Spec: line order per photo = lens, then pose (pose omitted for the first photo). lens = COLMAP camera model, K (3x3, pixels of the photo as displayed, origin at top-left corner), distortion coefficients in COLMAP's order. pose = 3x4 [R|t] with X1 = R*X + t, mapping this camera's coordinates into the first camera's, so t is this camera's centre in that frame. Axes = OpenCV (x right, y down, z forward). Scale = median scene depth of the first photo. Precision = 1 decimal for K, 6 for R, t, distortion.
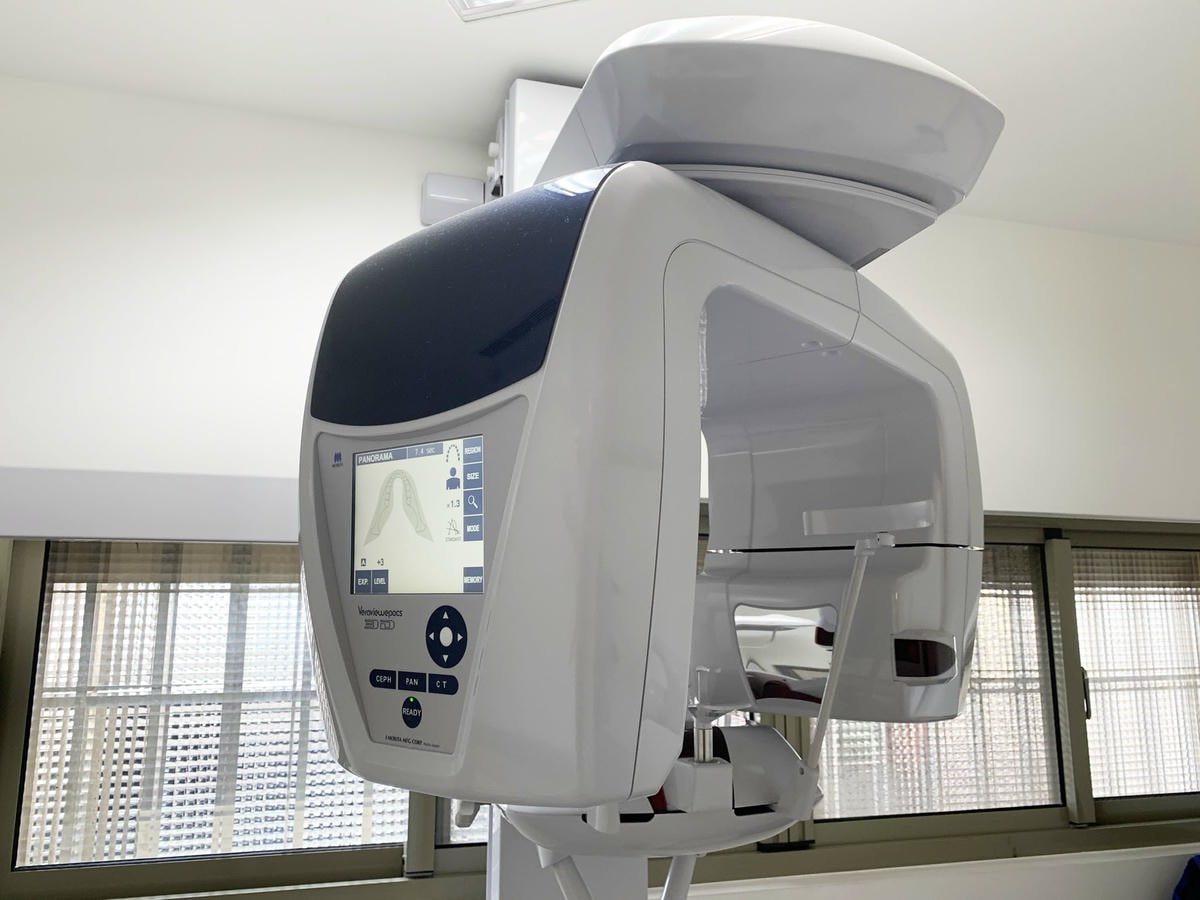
lens RADIAL K [[911.5, 0, 600.0], [0, 911.5, 450.0], [0, 0, 1]] dist [0.048938, -0.000788]
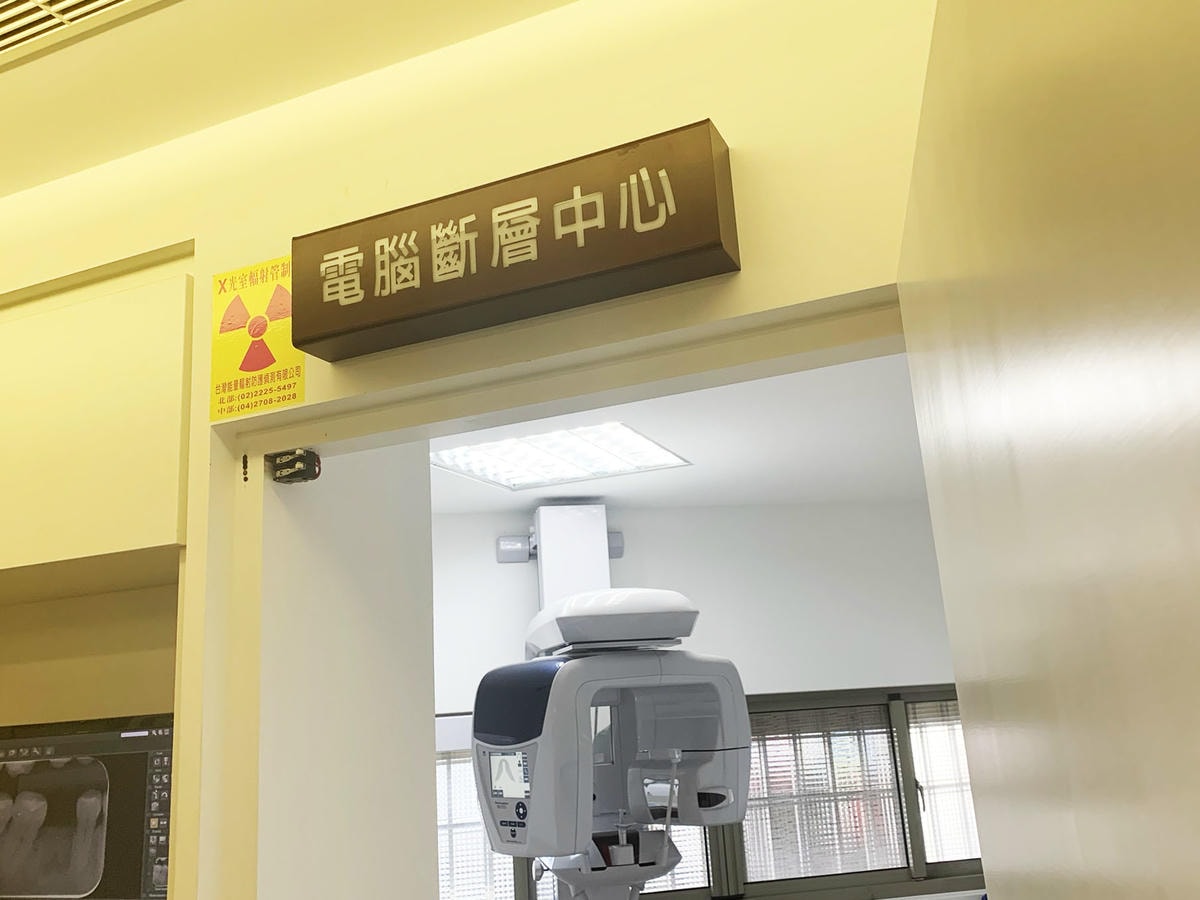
lens RADIAL K [[1045.1, 0, 600.0], [0, 1045.1, 450.0], [0, 0, 1]] dist [0.055456, 0.002921]
pose [[0.991513, -0.092968, -0.090883, 0.577461], [0.087007, 0.993919, -0.067497, -0.803204], [0.096606, 0.059016, 0.993572, -2.821462]]
